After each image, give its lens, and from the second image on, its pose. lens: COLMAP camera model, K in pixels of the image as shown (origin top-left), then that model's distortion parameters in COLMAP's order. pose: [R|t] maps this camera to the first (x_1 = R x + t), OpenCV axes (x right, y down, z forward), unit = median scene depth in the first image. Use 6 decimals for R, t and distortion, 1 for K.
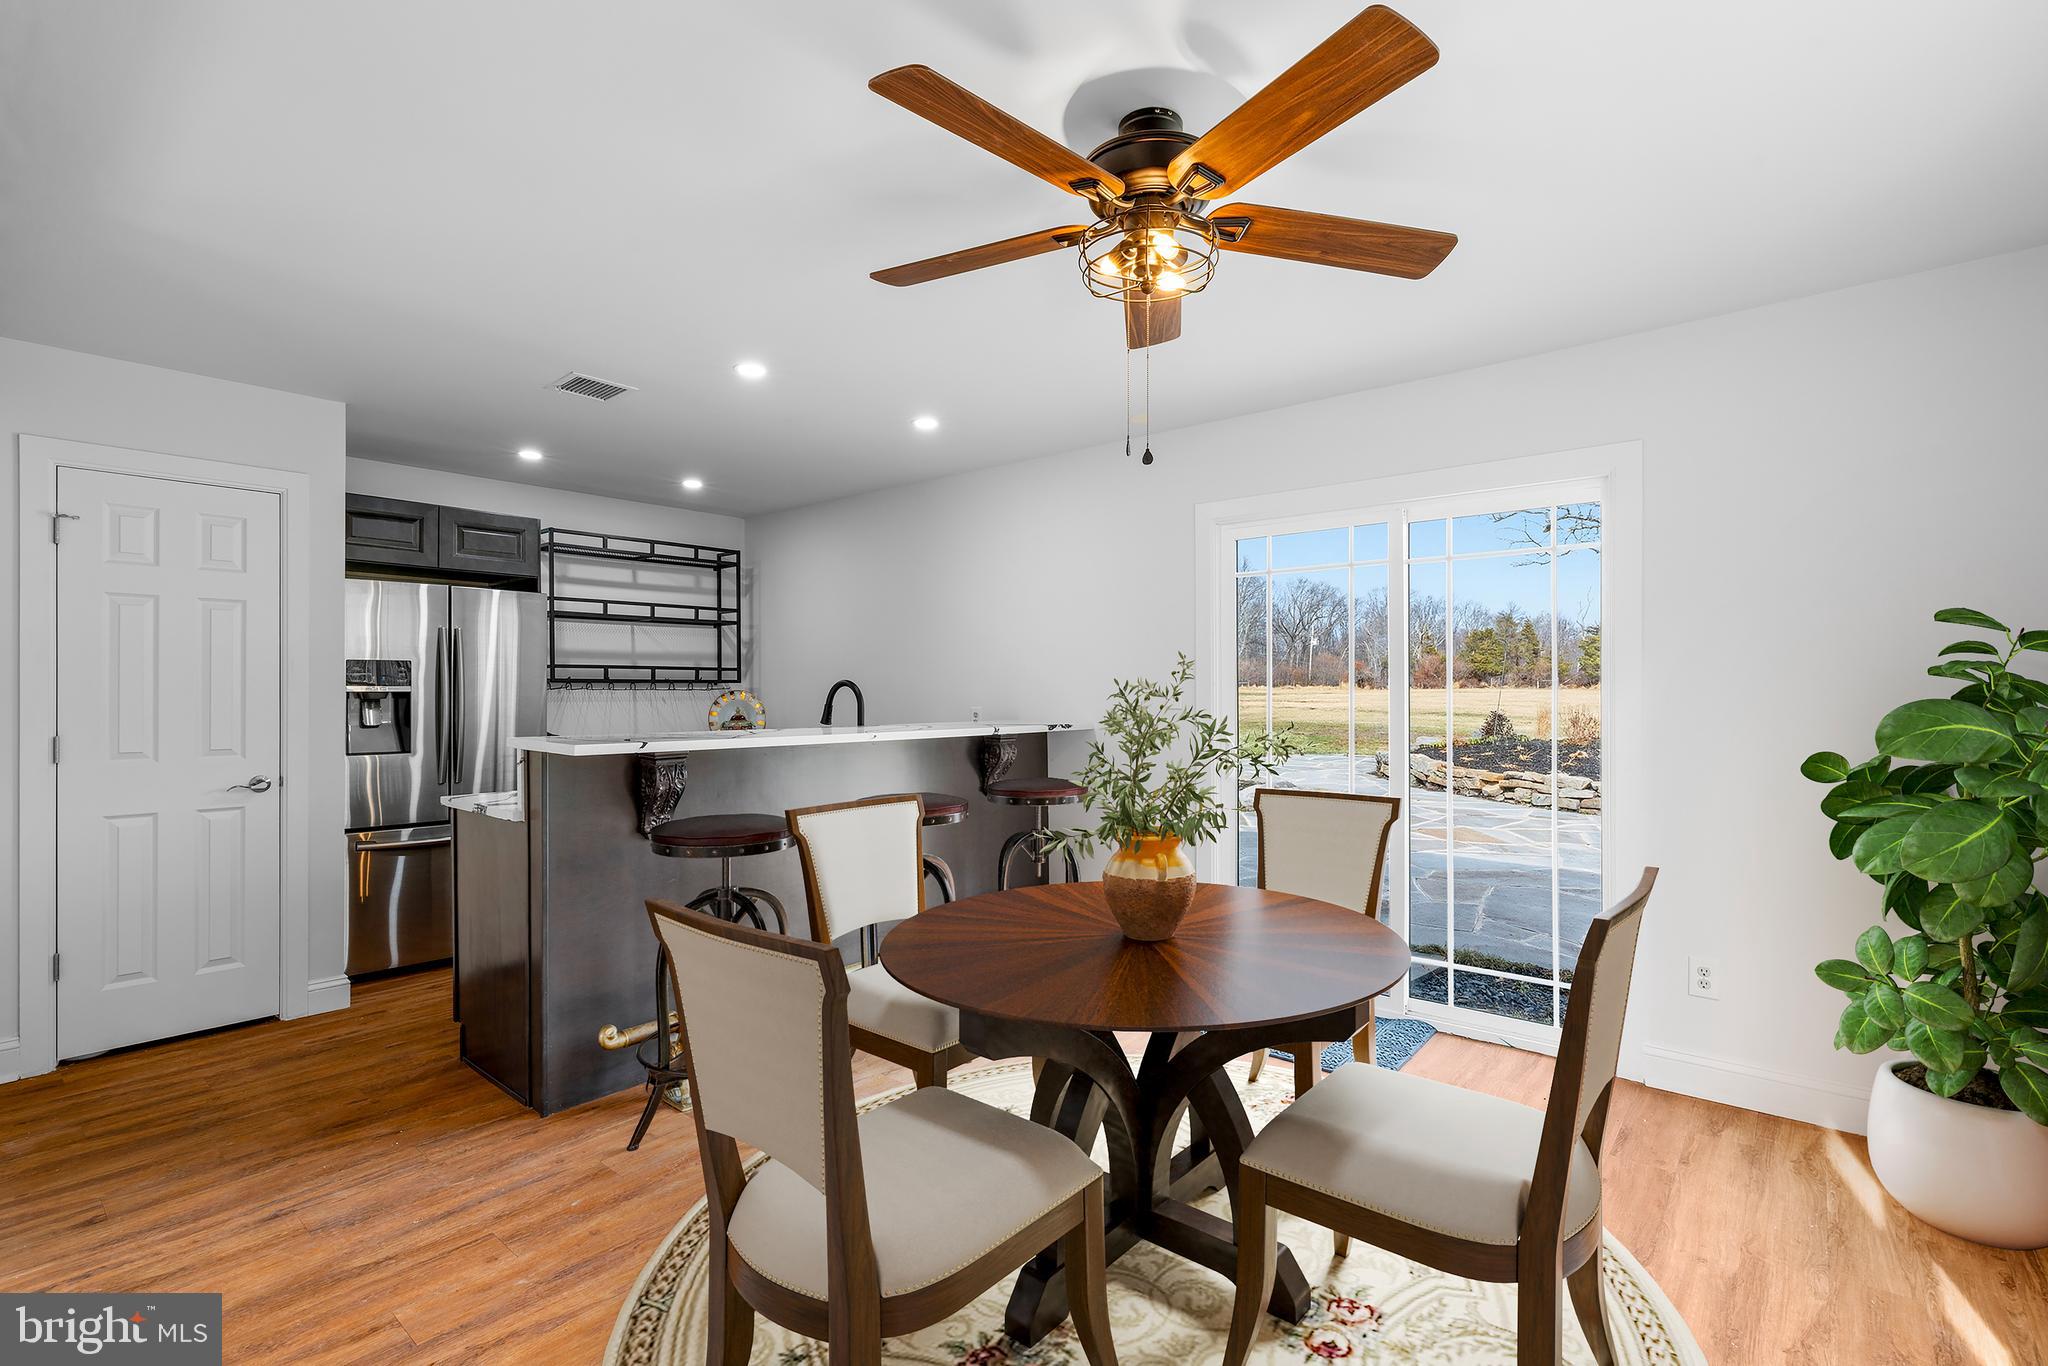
lens RADIAL K [[932.8, 0, 1019.7], [0, 932.8, 686.9], [0, 0, 1]] dist [-0.001944, 0.000535]
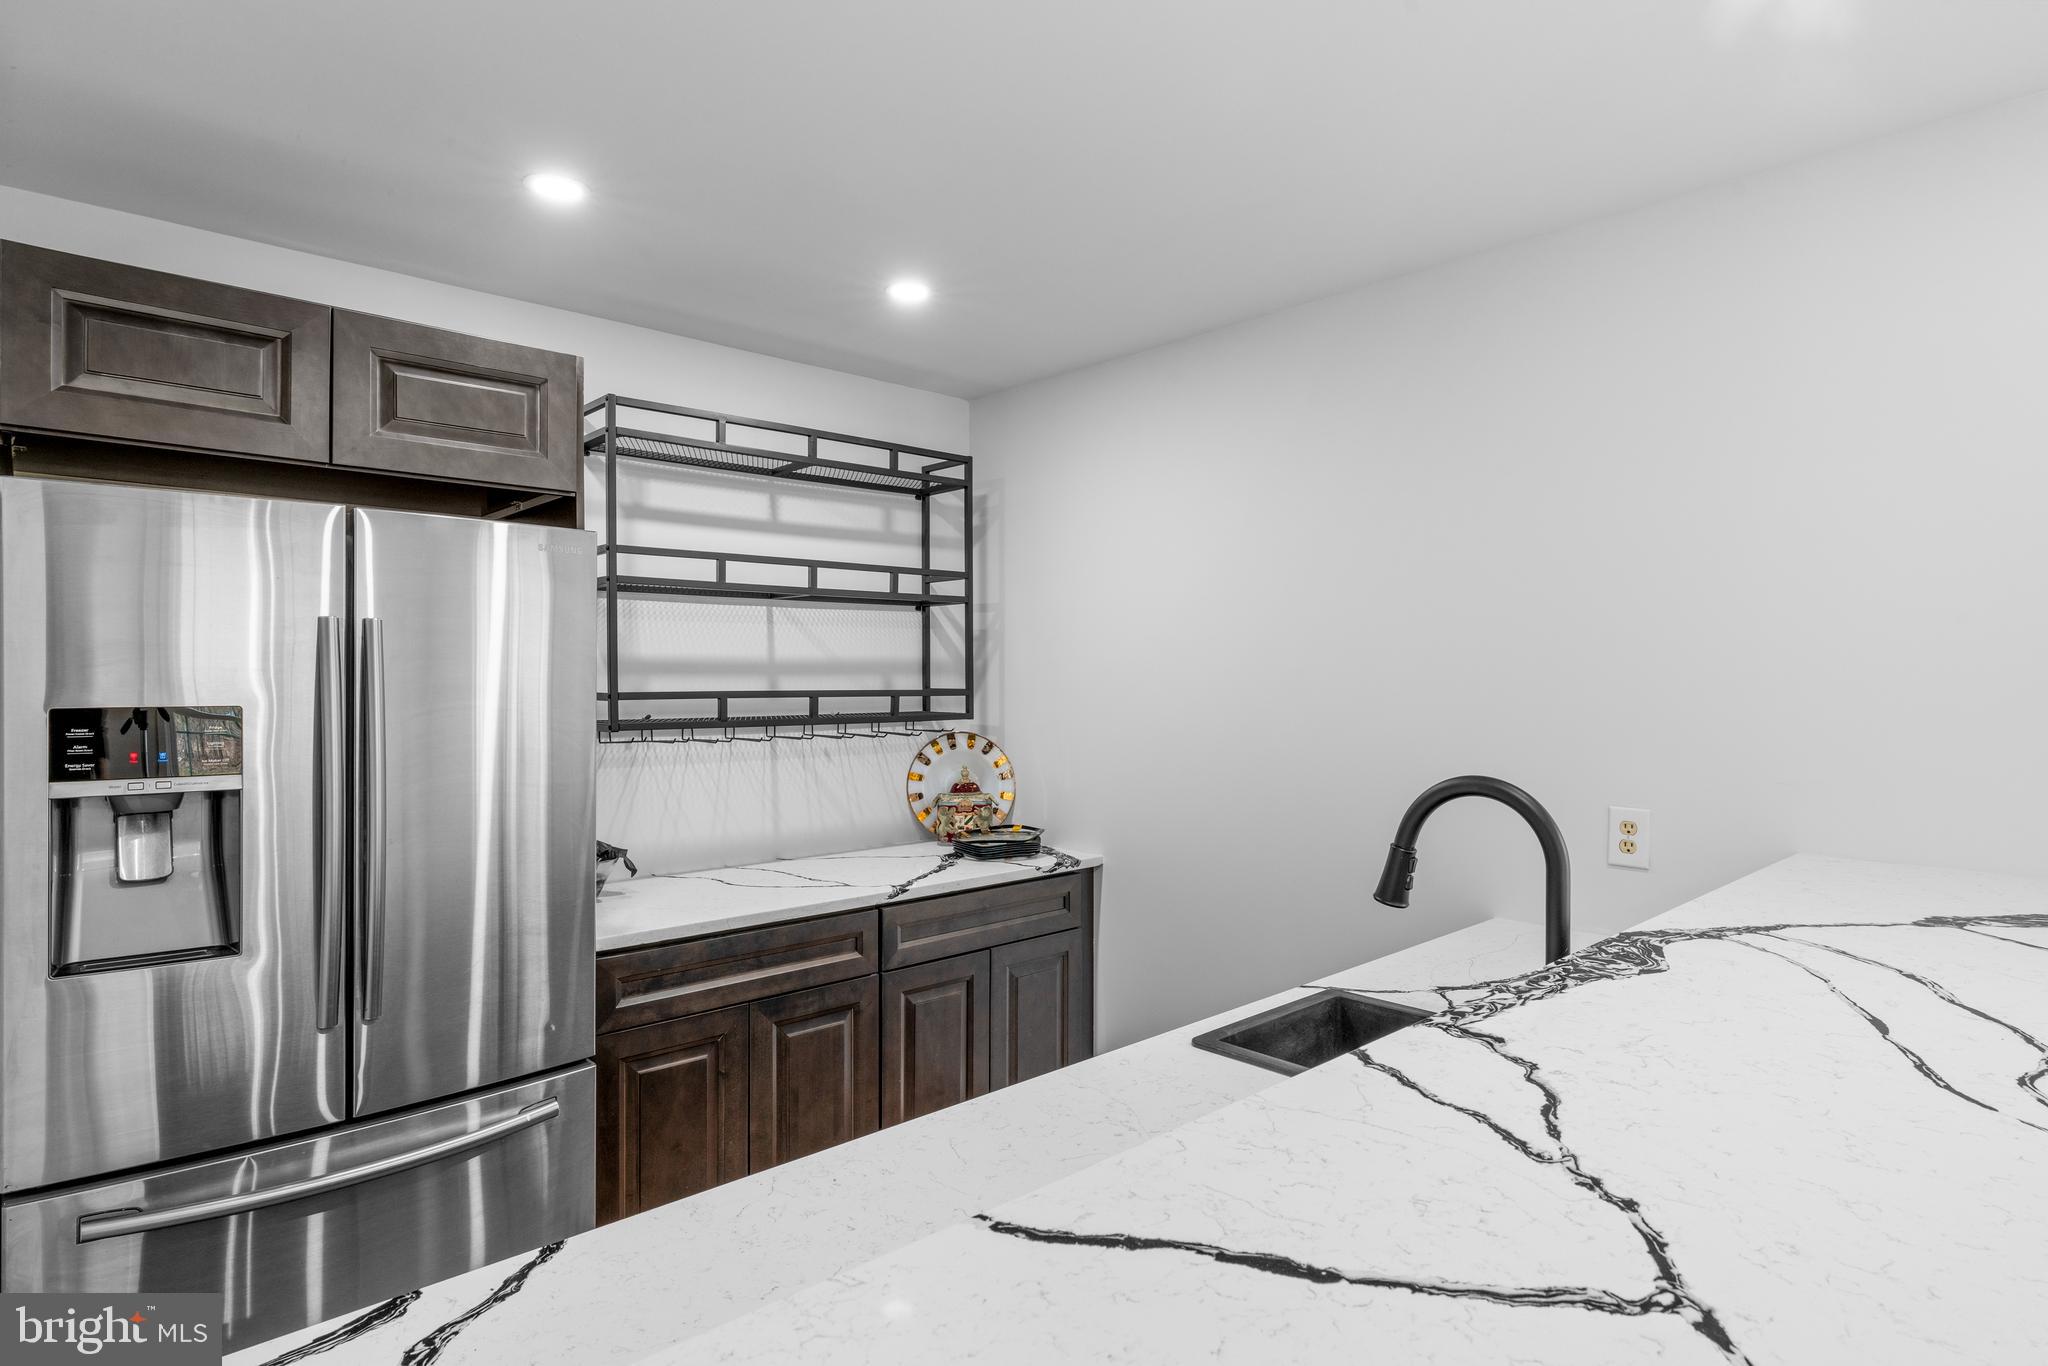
lens RADIAL K [[1093.8, 0, 1028.8], [0, 1093.8, 677.2], [0, 0, 1]] dist [0.002872, -0.000685]
pose [[0.993612, 0.002245, -0.112832, -0.229793], [-0.001918, 0.999994, 0.003003, -0.032918], [0.112838, -0.002767, 0.993610, 0.473076]]
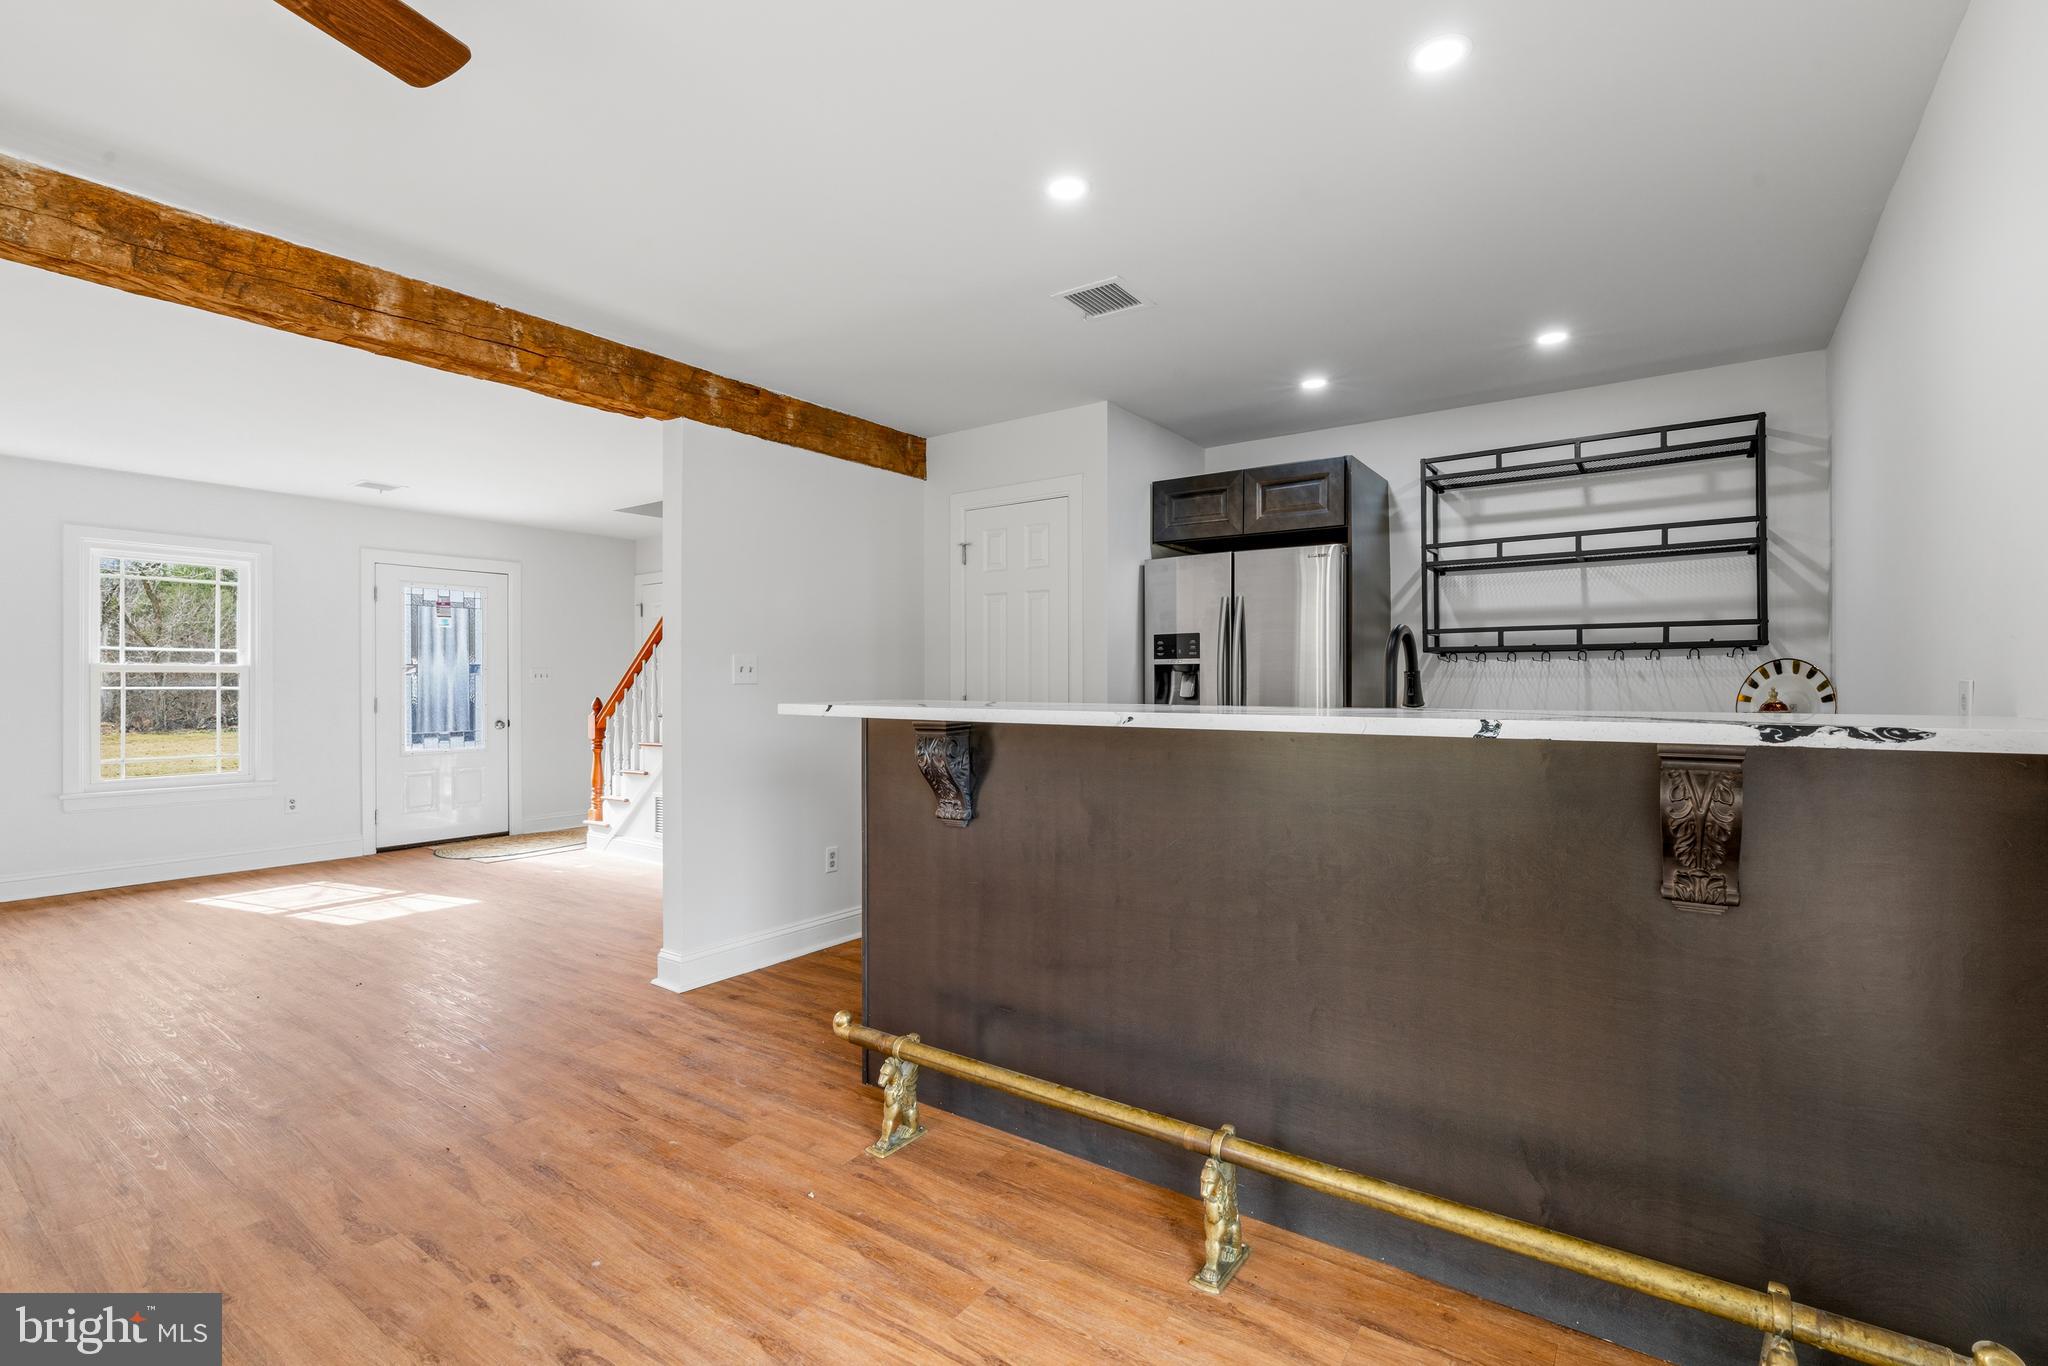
lens RADIAL K [[932.8, 0, 1019.7], [0, 932.8, 686.9], [0, 0, 1]] dist [-0.001944, 0.000535]
pose [[0.086577, 0.002978, -0.996241, 0.256255], [0.002947, 0.999990, 0.003245, 0.020307], [0.996241, -0.003217, 0.086568, 0.566731]]
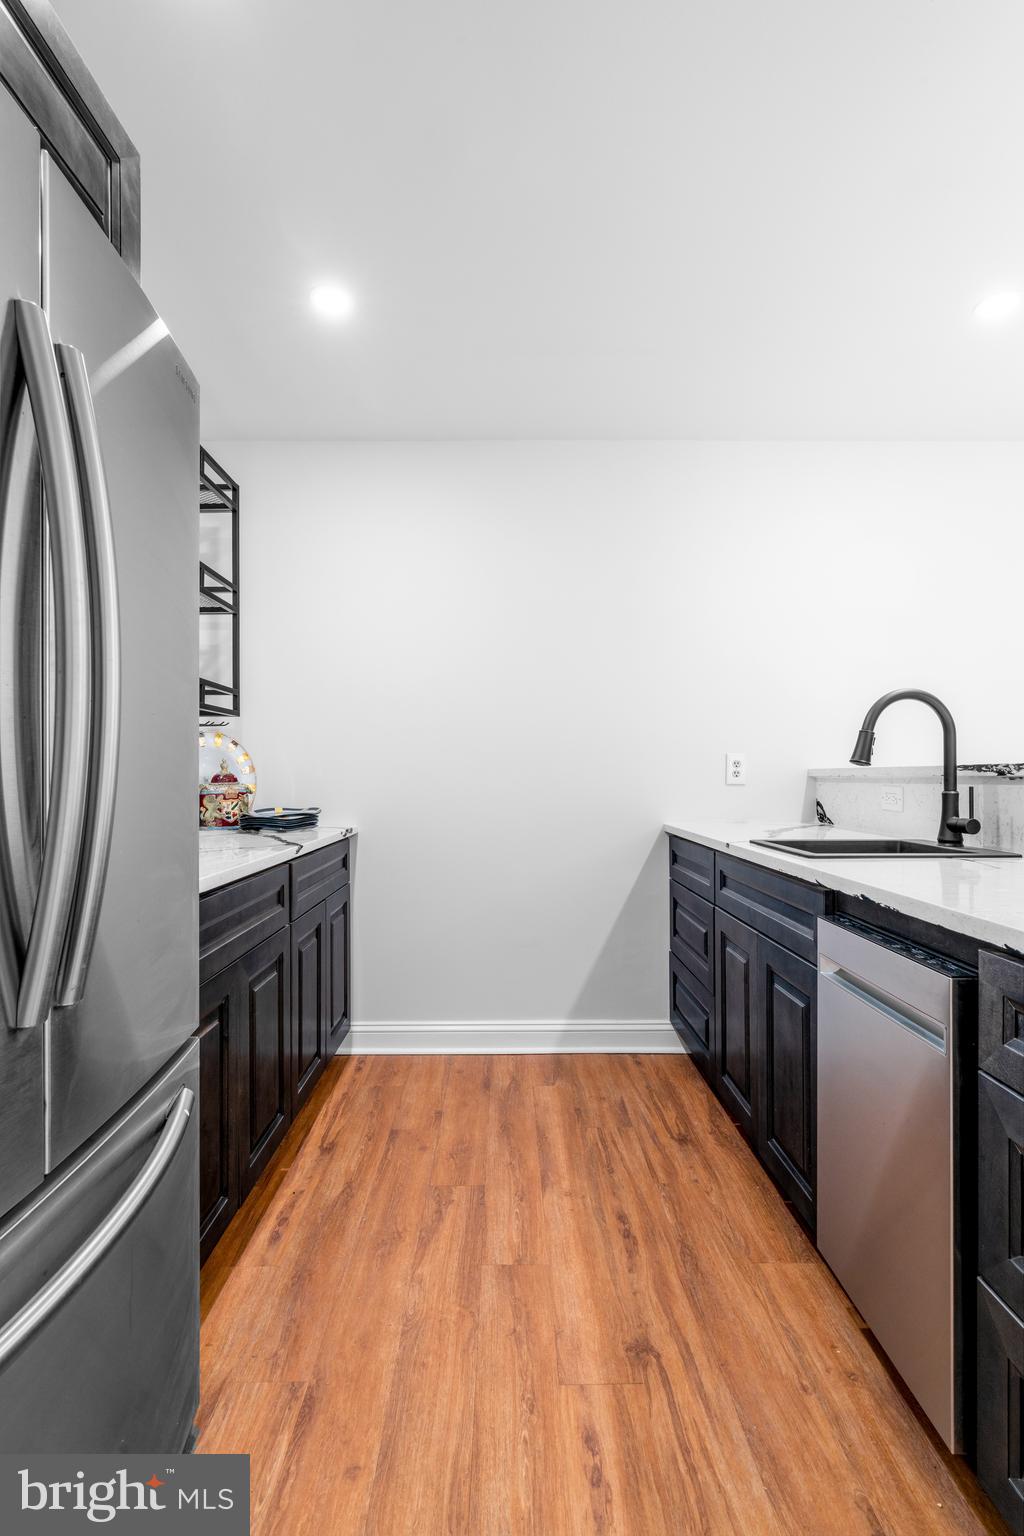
lens RADIAL K [[693.9, 0, 513.8], [0, 693.9, 783.9], [0, 0, 1]] dist [0.000642, 0.000538]
pose [[0.751679, -0.002705, 0.659523, -0.515159], [0.000054, 0.999992, 0.004040, 0.039868], [-0.659529, -0.003001, 0.751673, 0.644544]]
